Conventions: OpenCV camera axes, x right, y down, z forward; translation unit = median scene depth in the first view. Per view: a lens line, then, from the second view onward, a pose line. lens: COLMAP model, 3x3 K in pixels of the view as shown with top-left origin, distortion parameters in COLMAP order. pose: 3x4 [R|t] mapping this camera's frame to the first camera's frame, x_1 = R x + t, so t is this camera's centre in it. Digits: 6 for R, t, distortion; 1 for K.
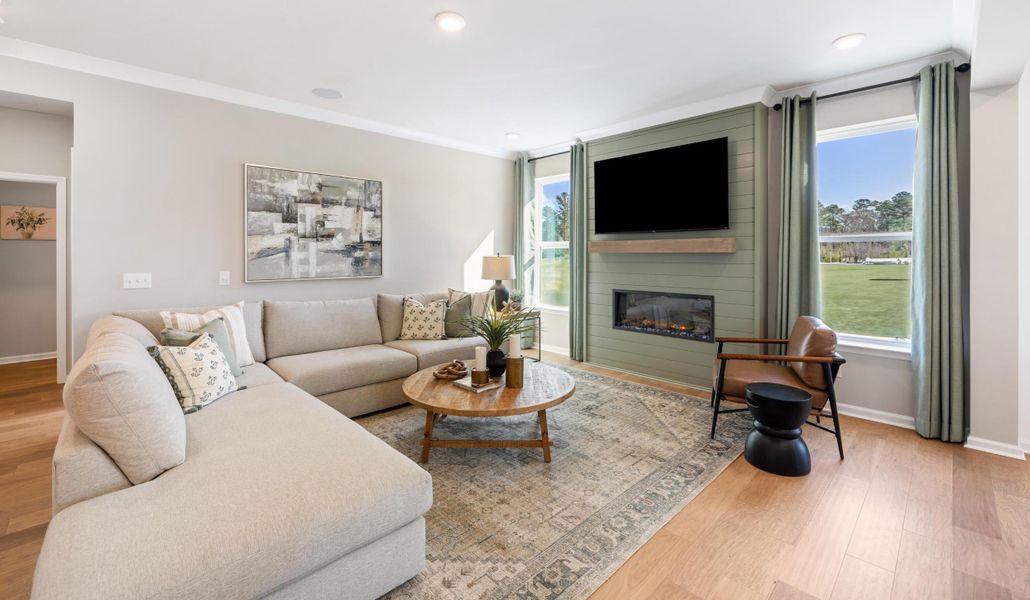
lens RADIAL K [[429.2, 0, 516.1], [0, 429.2, 253.1], [0, 0, 1]] dist [-0.004819, -0.000400]
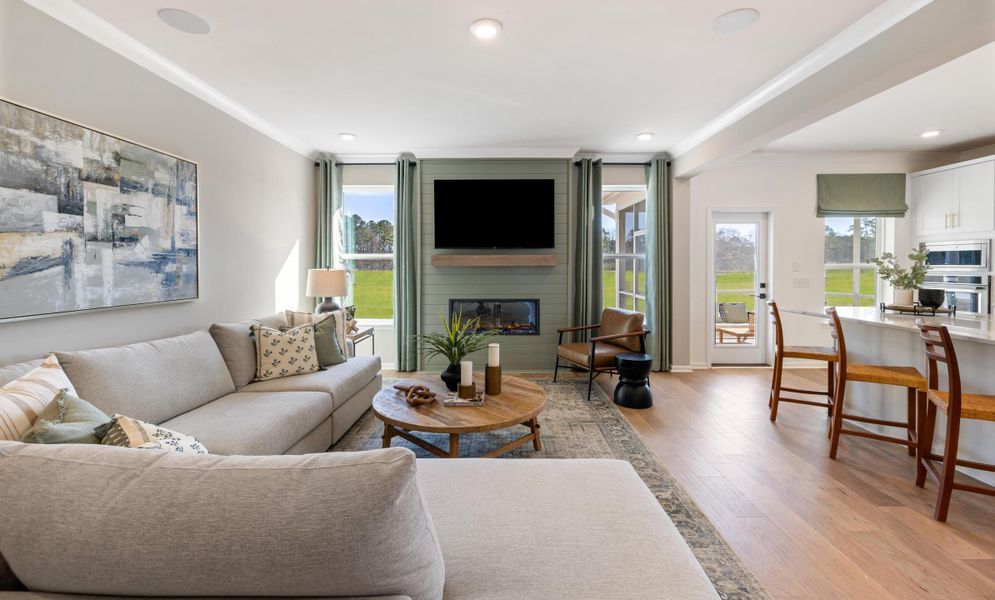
lens RADIAL K [[413.1, 0, 500.1], [0, 413.1, 269.2], [0, 0, 1]] dist [-0.000356, -0.001351]
pose [[0.700936, -0.005846, 0.713200, -0.515348], [0.000397, 0.999969, 0.007806, -0.000624], [-0.713224, -0.005188, 0.700917, 0.201992]]
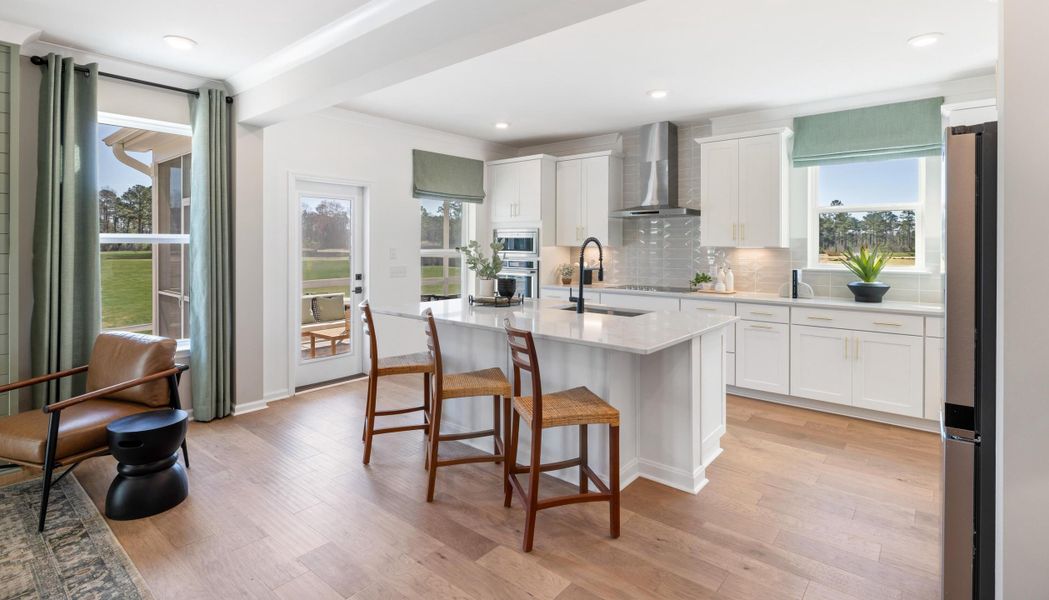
lens RADIAL K [[499.7, 0, 527.5], [0, 499.7, 246.1], [0, 0, 1]] dist [-0.004988, 0.001587]
pose [[-0.102515, -0.003164, 0.994726, -0.311744], [-0.001670, 0.999994, 0.003009, -0.022625], [-0.994730, -0.001353, -0.102520, 0.226263]]
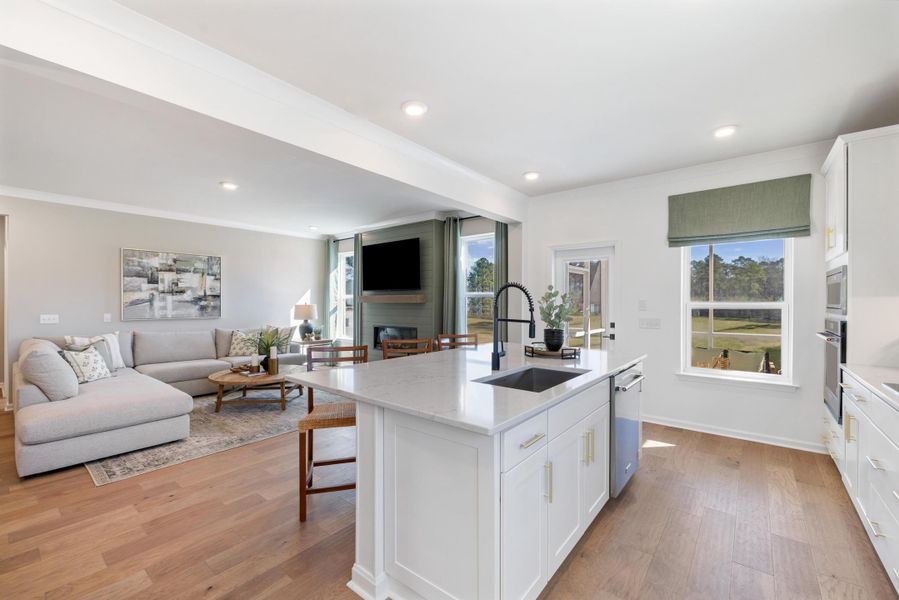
lens RADIAL K [[376.6, 0, 452.5], [0, 376.6, 301.9], [0, 0, 1]] dist [-0.002871, 0.000201]
pose [[0.993538, 0.002515, 0.113475, 0.428024], [-0.002673, 0.999996, 0.001237, -0.007278], [-0.113471, -0.001532, 0.993540, -0.529634]]
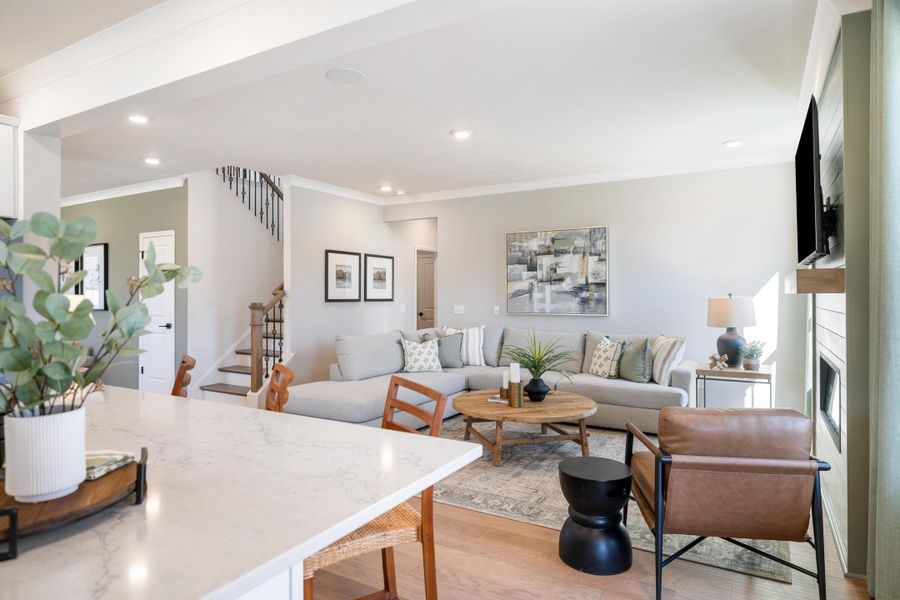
lens RADIAL K [[529.5, 0, 455.0], [0, 529.5, 291.1], [0, 0, 1]] dist [-0.005003, -0.000253]
pose [[0.271206, -0.005362, -0.962506, 0.984598], [0.001639, 0.999986, -0.005109, -0.000520], [0.962520, -0.000192, 0.271211, 0.319679]]
